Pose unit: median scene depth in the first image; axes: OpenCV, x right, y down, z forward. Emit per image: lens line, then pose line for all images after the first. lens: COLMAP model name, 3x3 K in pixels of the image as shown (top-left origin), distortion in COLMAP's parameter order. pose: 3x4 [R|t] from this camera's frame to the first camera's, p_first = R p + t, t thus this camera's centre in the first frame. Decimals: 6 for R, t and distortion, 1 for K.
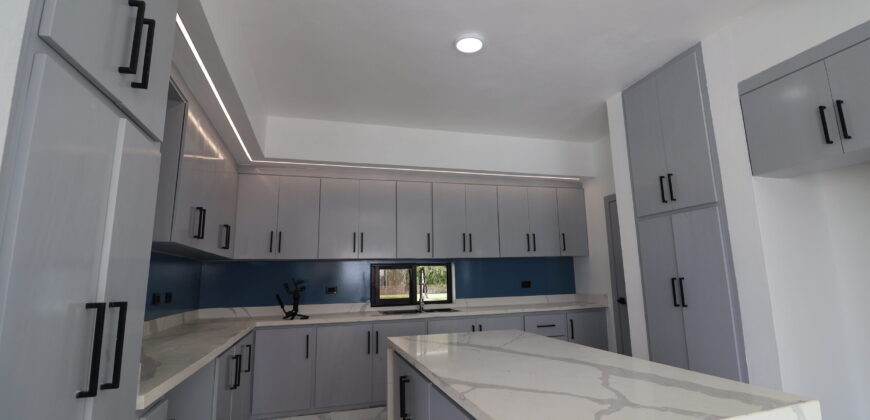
lens RADIAL K [[393.9, 0, 435.0], [0, 393.9, 210.0], [0, 0, 1]] dist [-0.001287, -0.011535]
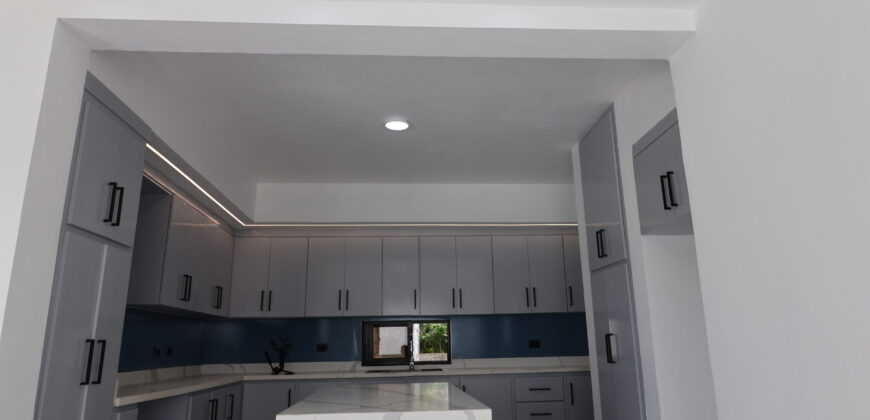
lens RADIAL K [[540.8, 0, 435.0], [0, 540.8, 210.0], [0, 0, 1]] dist [0.005237, 0.001212]
pose [[0.975826, -0.047852, -0.213245, 0.366696], [0.032881, 0.996774, -0.073210, -0.041345], [0.216060, 0.064429, 0.974252, -0.340586]]
